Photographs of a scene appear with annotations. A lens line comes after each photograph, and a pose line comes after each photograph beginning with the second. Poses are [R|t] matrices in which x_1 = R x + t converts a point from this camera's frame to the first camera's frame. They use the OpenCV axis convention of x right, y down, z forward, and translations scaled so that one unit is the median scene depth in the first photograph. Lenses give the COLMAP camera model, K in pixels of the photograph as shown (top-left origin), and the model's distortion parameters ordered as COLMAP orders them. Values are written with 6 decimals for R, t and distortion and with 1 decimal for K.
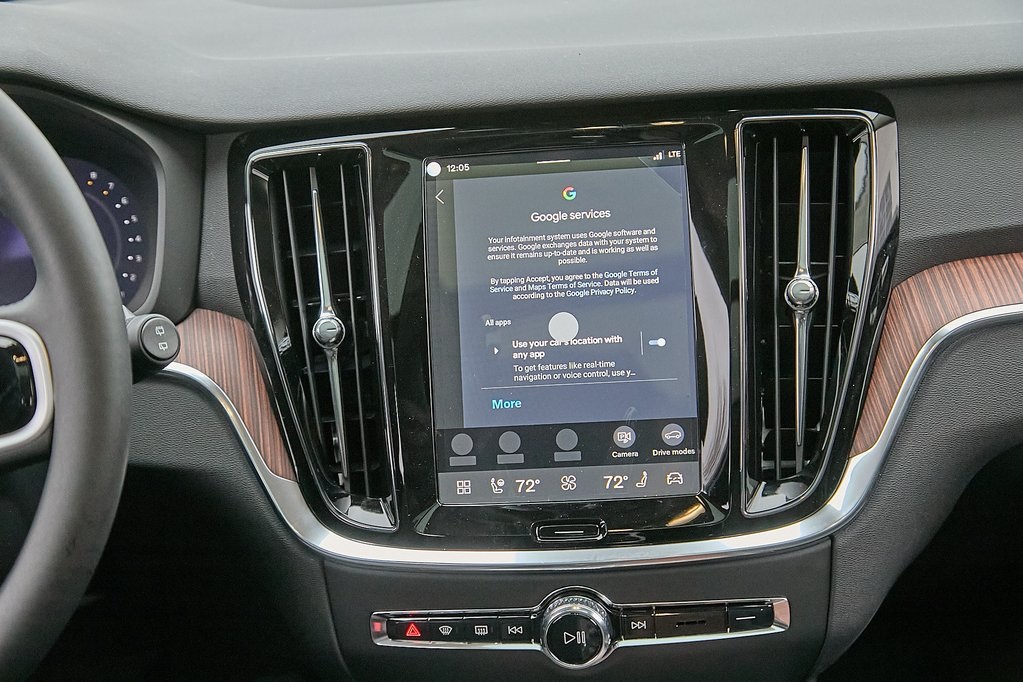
lens RADIAL K [[2140.8, 0, 491.2], [0, 2140.8, 338.4], [0, 0, 1]] dist [0.276517, 0.000000]
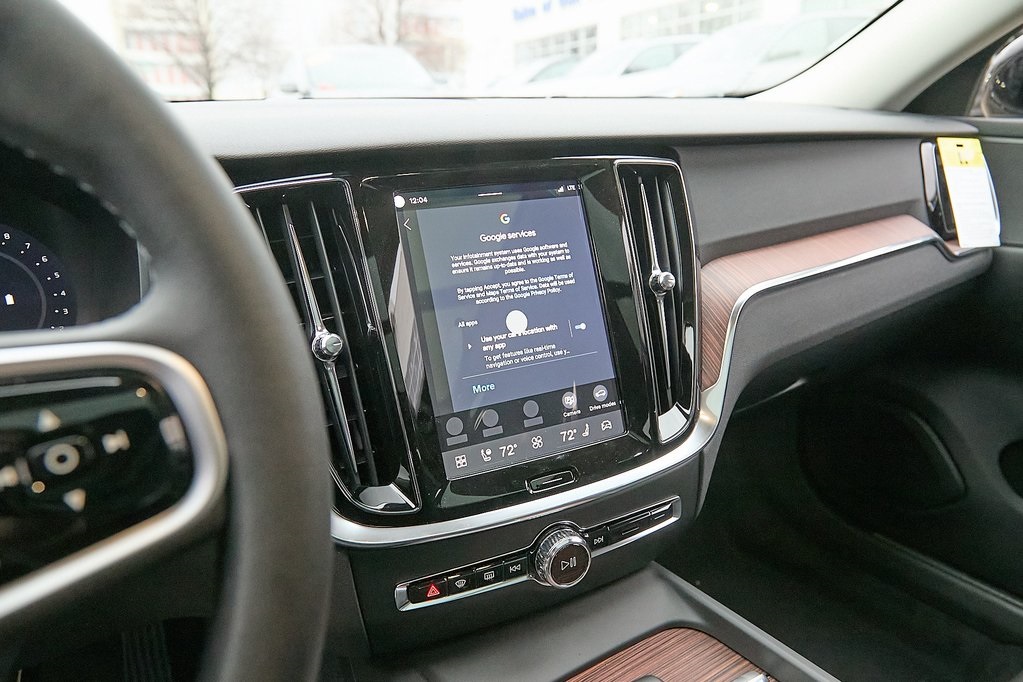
lens RADIAL K [[747.5, 0, 521.9], [0, 747.5, 330.8], [0, 0, 1]] dist [0.018053, -0.011108]
pose [[0.837534, -0.098128, 0.537502, -0.203374], [0.106182, 0.994217, 0.016055, -0.006898], [-0.535969, 0.043626, 0.843110, 0.622396]]
